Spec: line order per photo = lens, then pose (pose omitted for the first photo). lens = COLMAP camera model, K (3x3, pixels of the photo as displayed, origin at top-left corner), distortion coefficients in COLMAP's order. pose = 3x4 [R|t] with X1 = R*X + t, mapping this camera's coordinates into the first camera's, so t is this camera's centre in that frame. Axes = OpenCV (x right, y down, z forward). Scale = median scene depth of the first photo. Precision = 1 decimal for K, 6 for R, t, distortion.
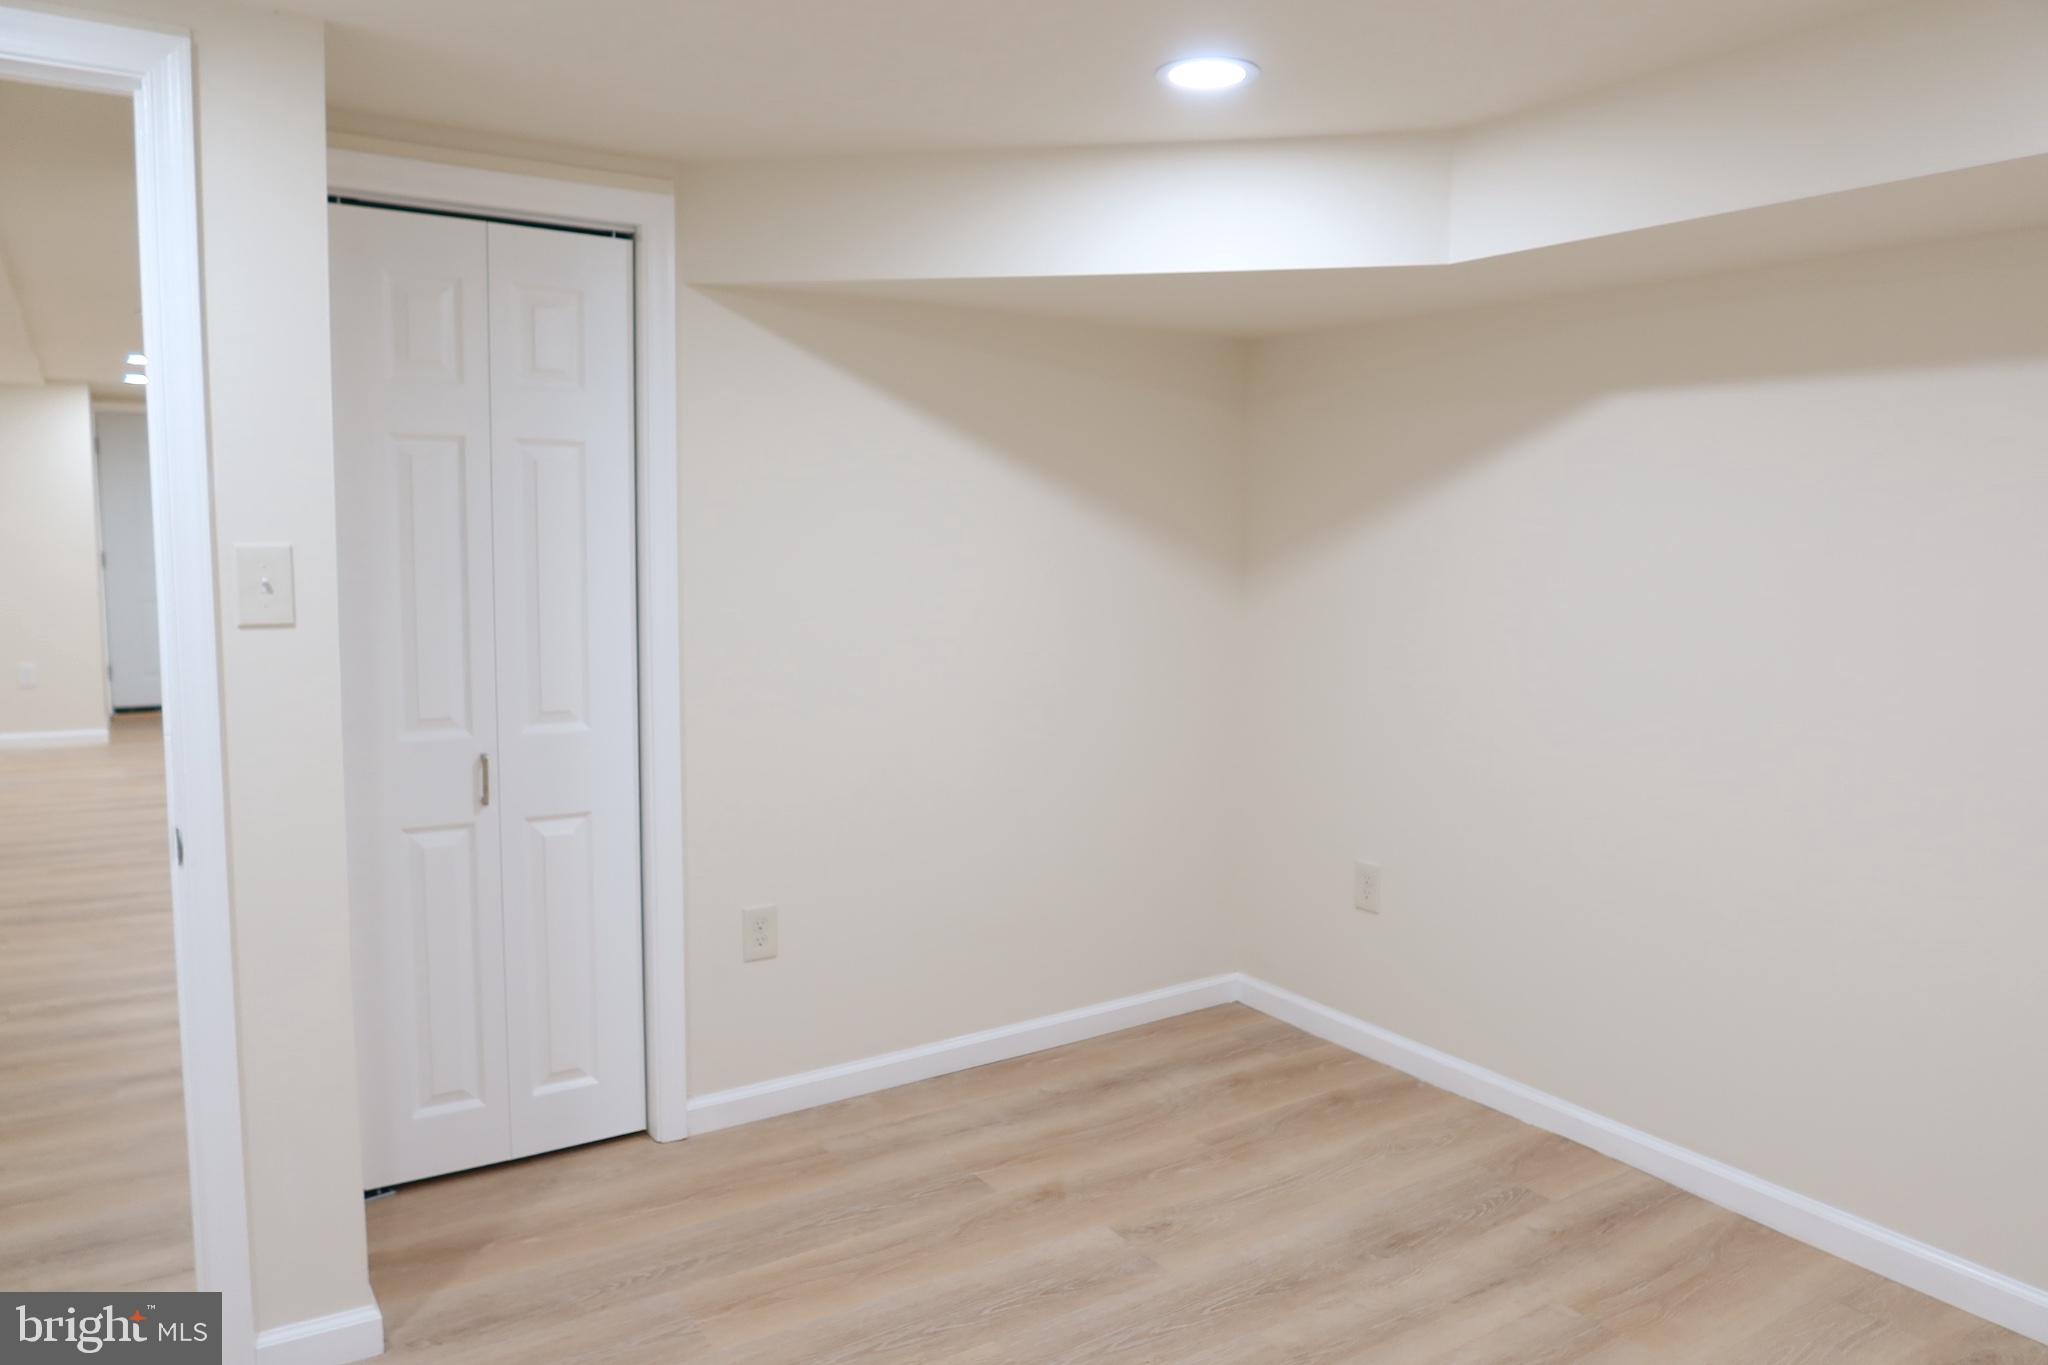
lens RADIAL K [[1409.2, 0, 1011.9], [0, 1409.2, 682.0], [0, 0, 1]] dist [-0.024583, 0.005740]
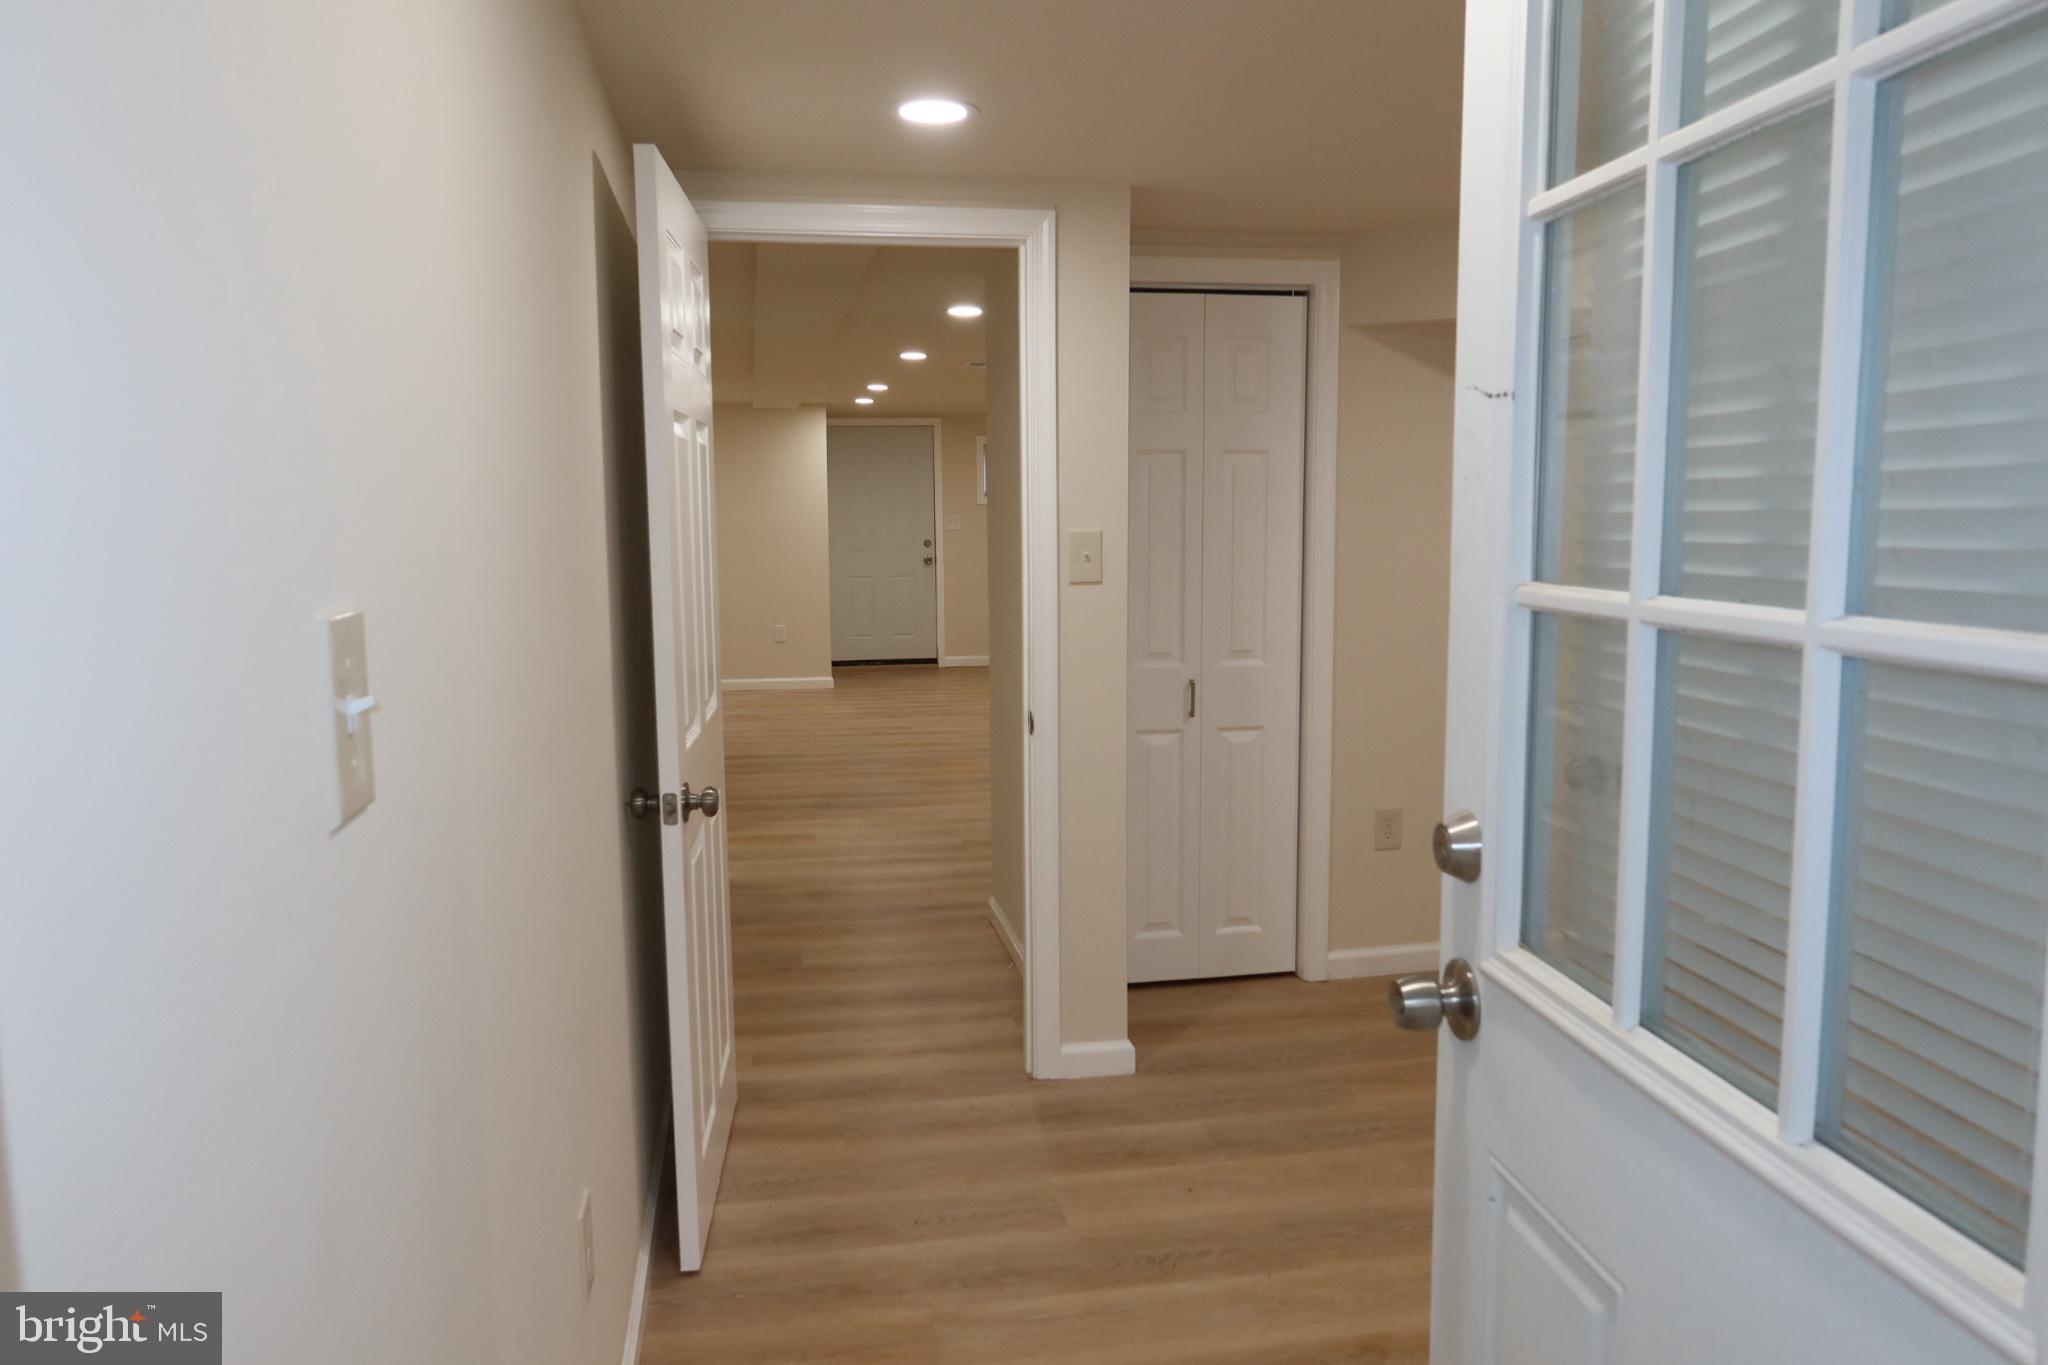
lens RADIAL K [[1409.2, 0, 1011.9], [0, 1409.2, 682.0], [0, 0, 1]] dist [-0.024583, 0.005740]
pose [[0.921025, 0.026862, -0.388577, -0.001005], [-0.020890, 0.999590, 0.019587, 0.029650], [0.388943, -0.009923, 0.921208, -0.336911]]
